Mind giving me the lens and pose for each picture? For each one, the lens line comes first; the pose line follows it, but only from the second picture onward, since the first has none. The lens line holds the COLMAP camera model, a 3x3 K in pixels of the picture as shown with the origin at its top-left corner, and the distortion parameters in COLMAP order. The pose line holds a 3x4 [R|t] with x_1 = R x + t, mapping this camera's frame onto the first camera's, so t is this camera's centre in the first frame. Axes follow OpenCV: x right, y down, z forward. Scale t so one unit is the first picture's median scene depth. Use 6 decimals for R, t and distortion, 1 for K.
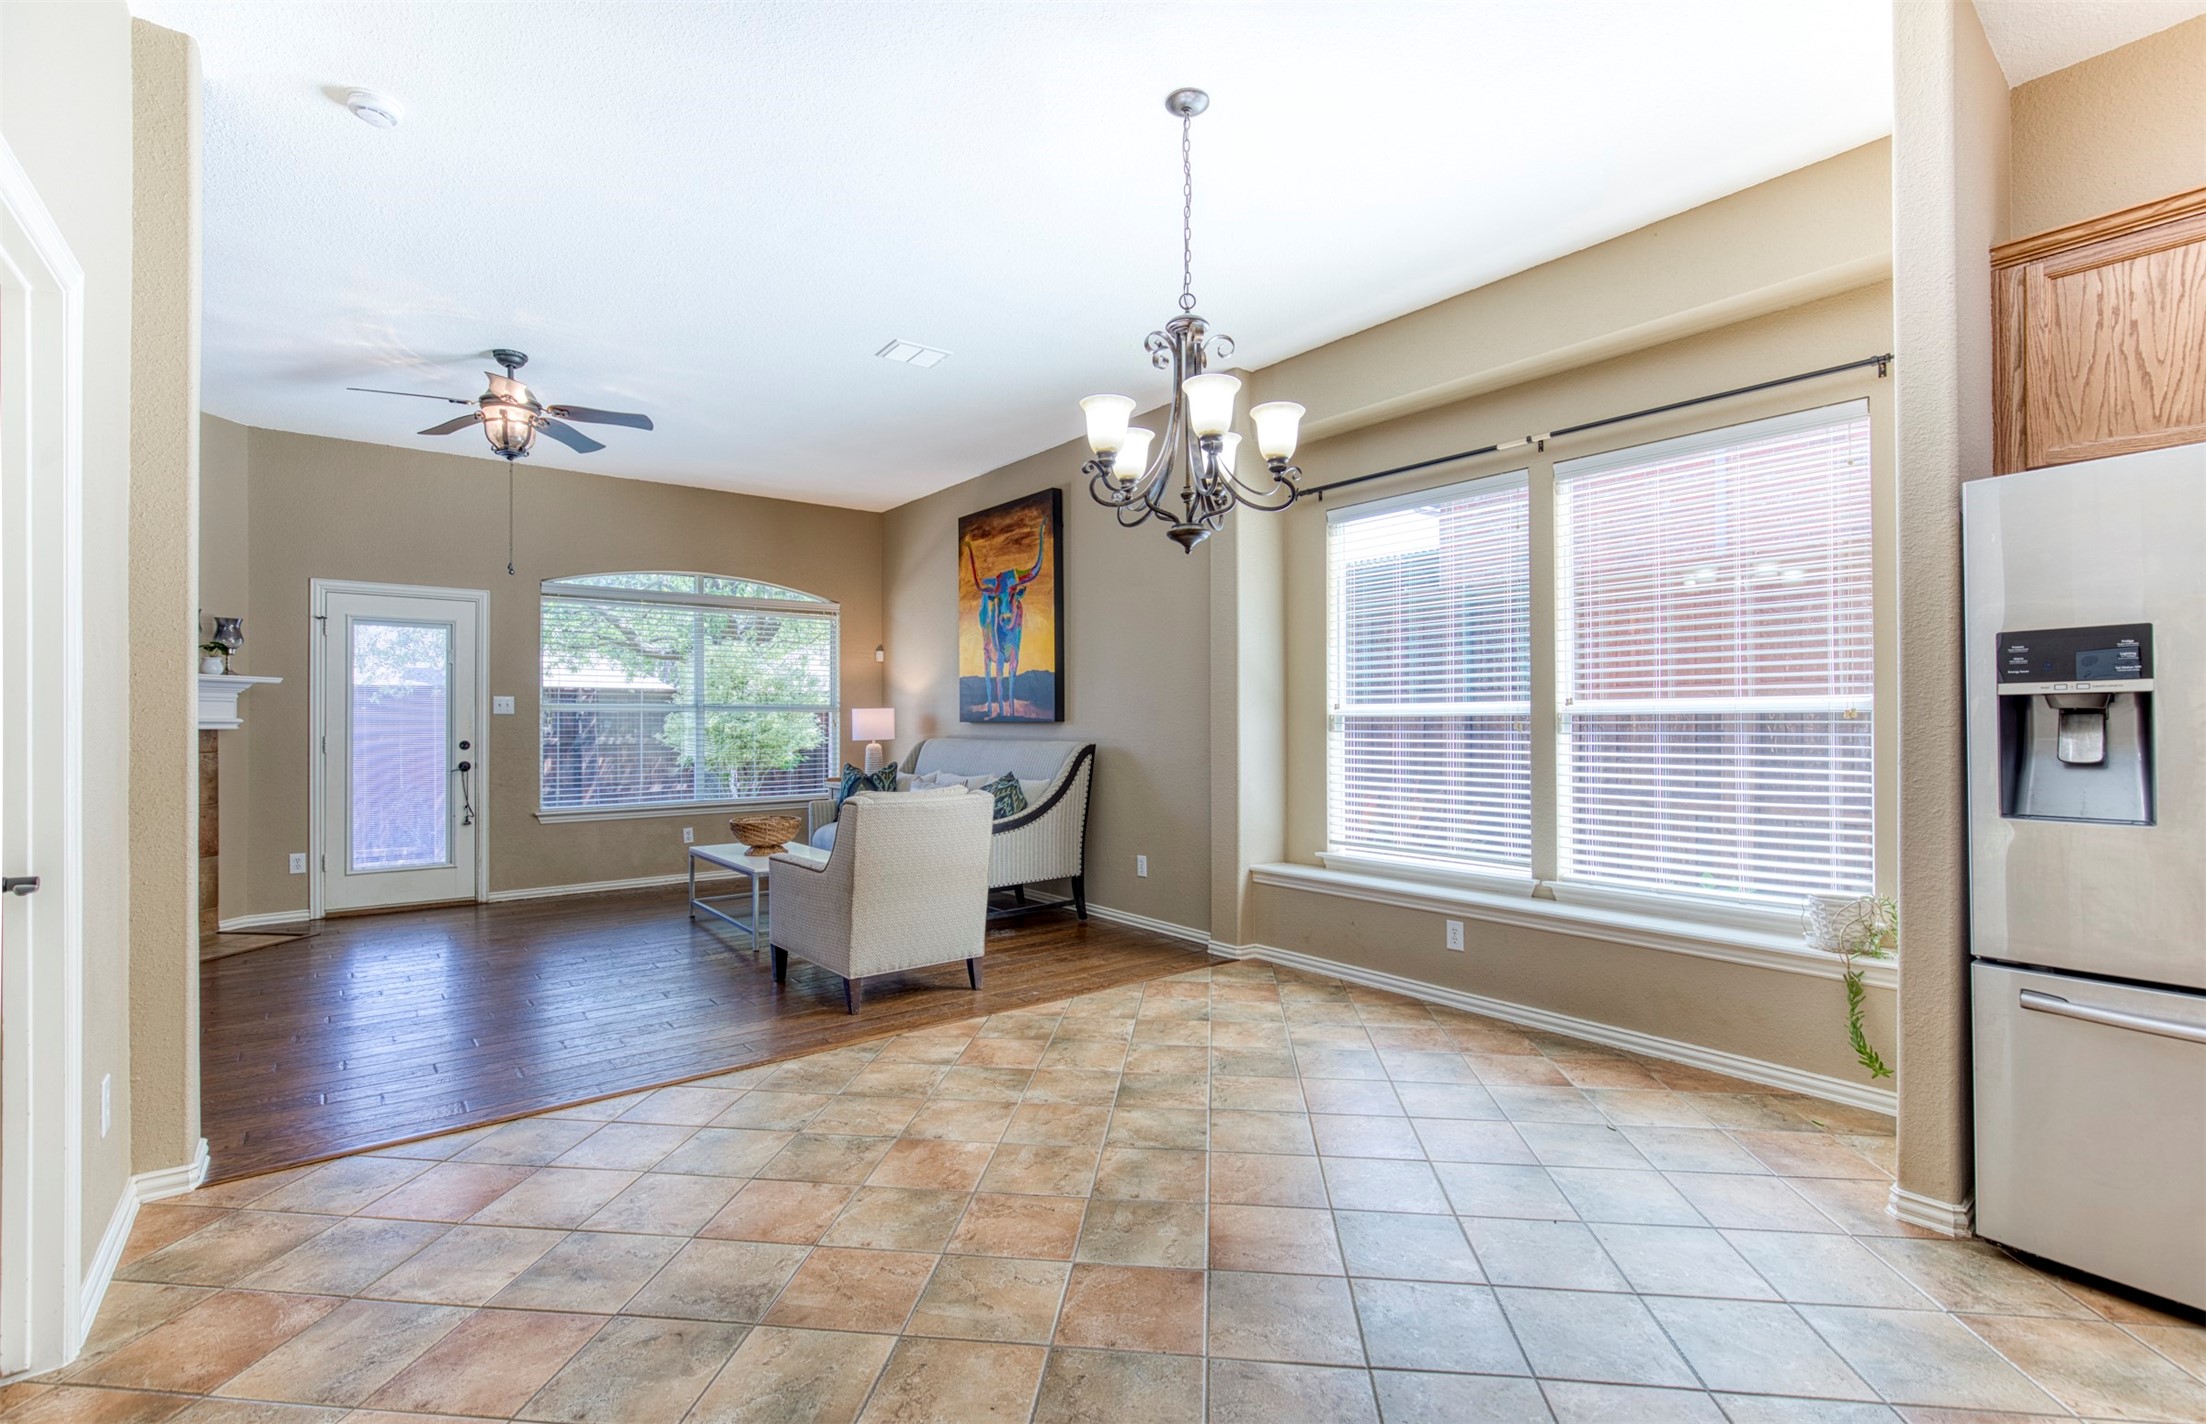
lens RADIAL K [[989.1, 0, 1096.2], [0, 989.1, 719.5], [0, 0, 1]] dist [0.000629, 0.000064]
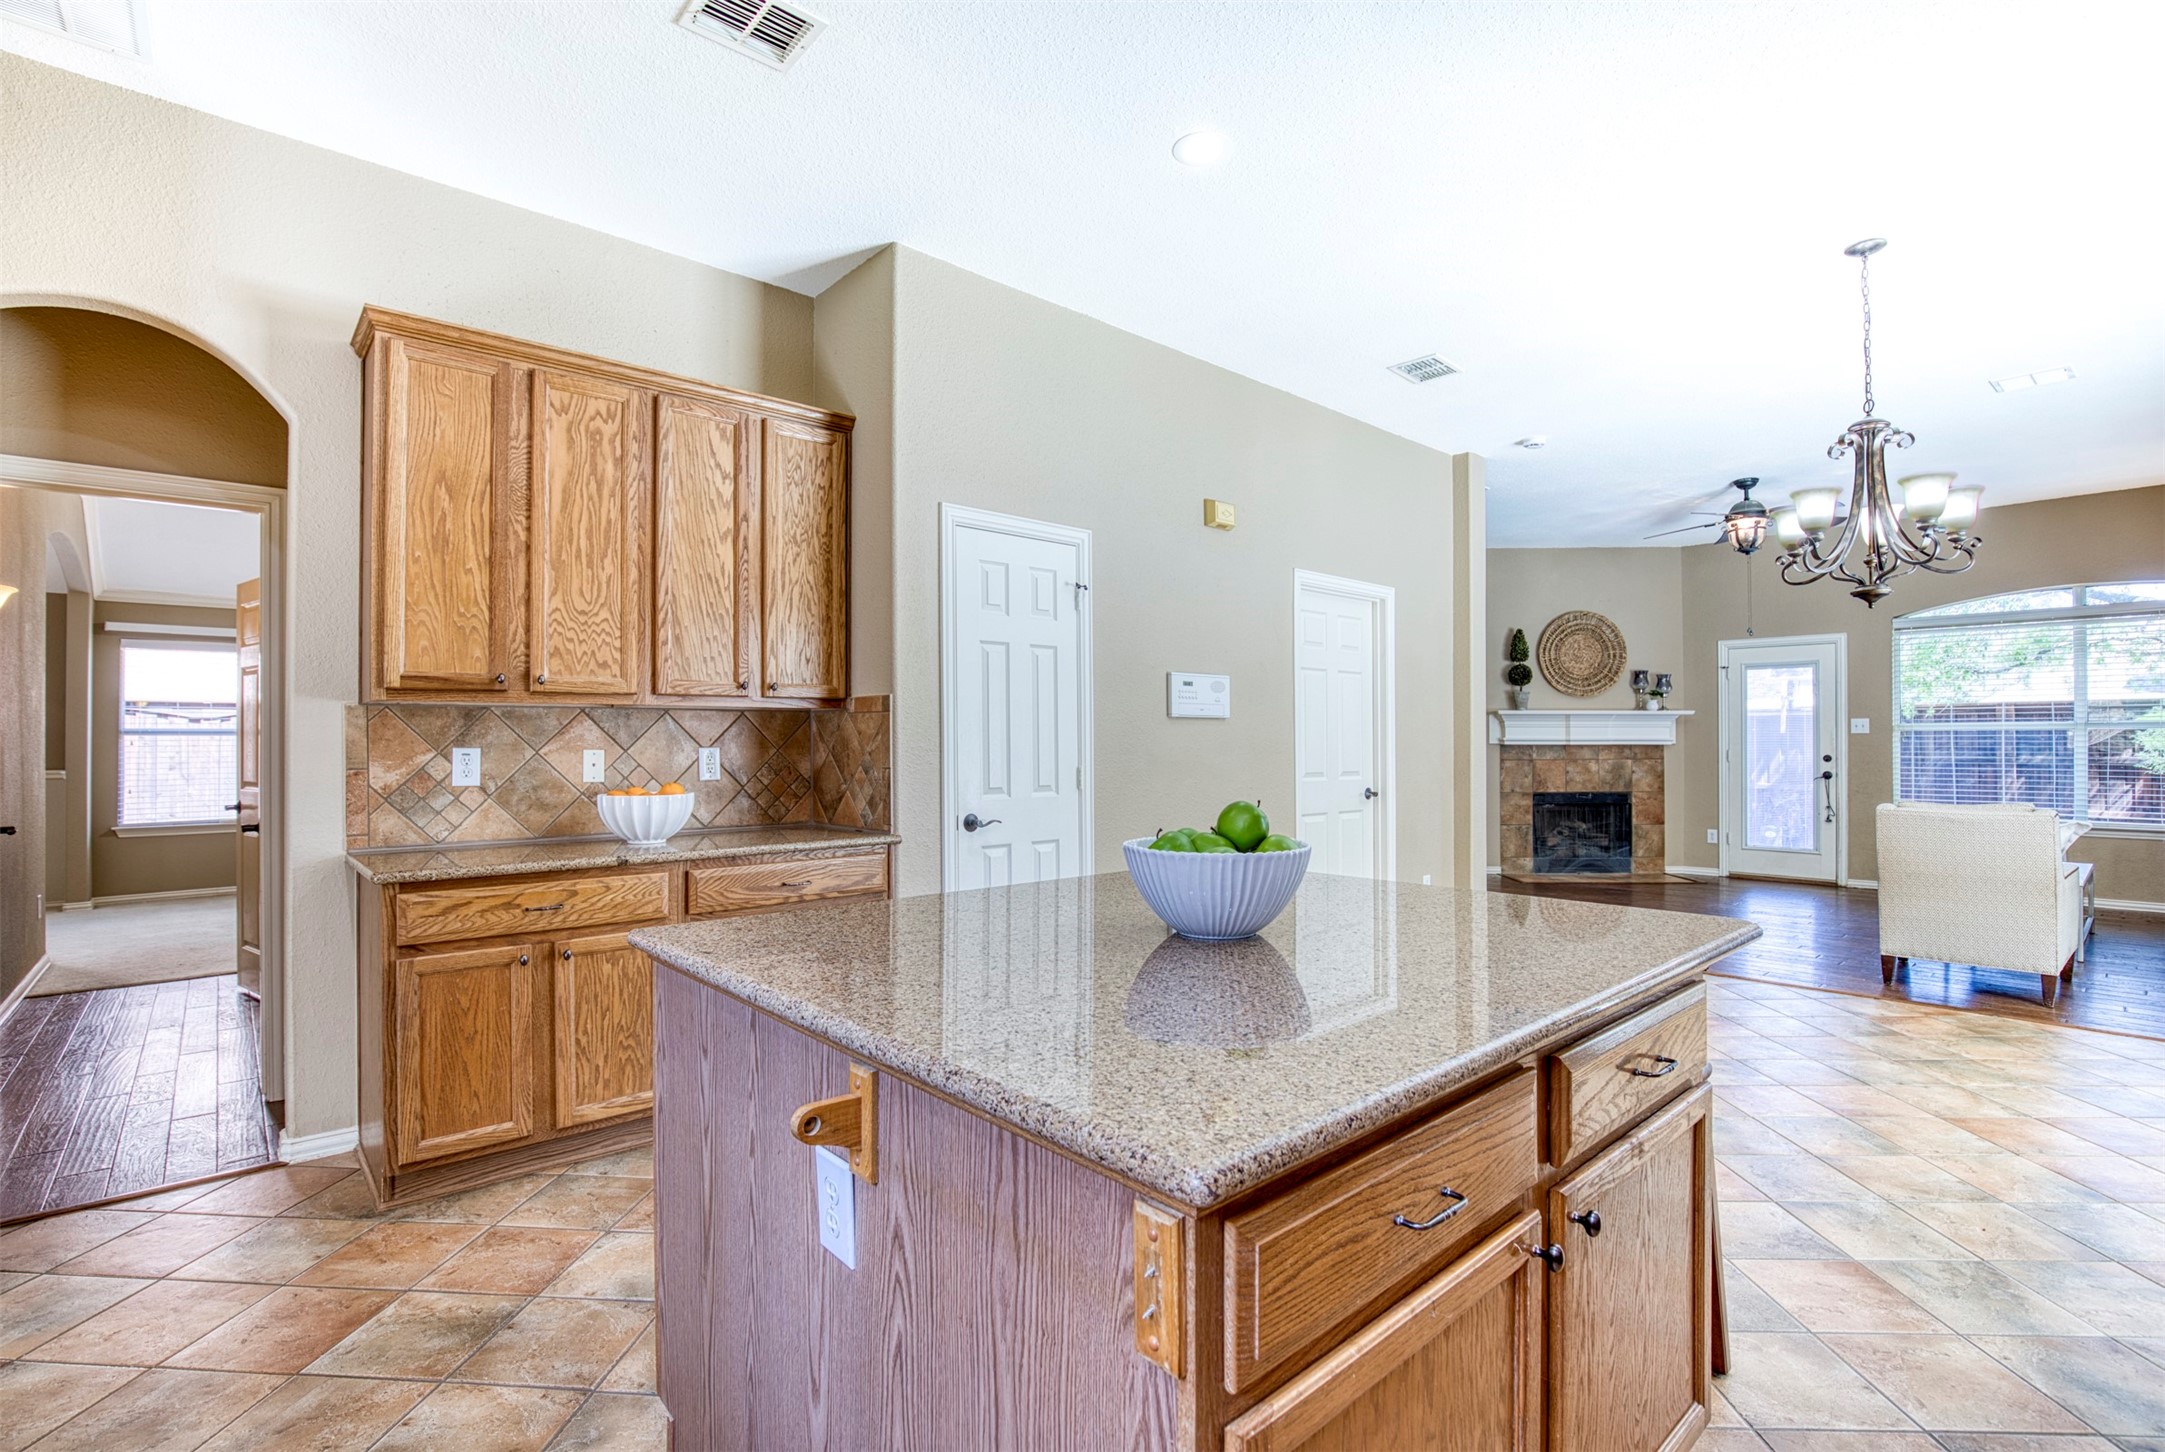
lens RADIAL K [[990.1, 0, 1078.0], [0, 990.1, 730.4], [0, 0, 1]] dist [-0.028273, 0.000692]
pose [[0.067723, -0.007992, -0.997672, 0.601427], [0.003395, 0.999964, -0.007780, -0.003694], [0.997698, -0.002861, 0.067748, -0.038517]]
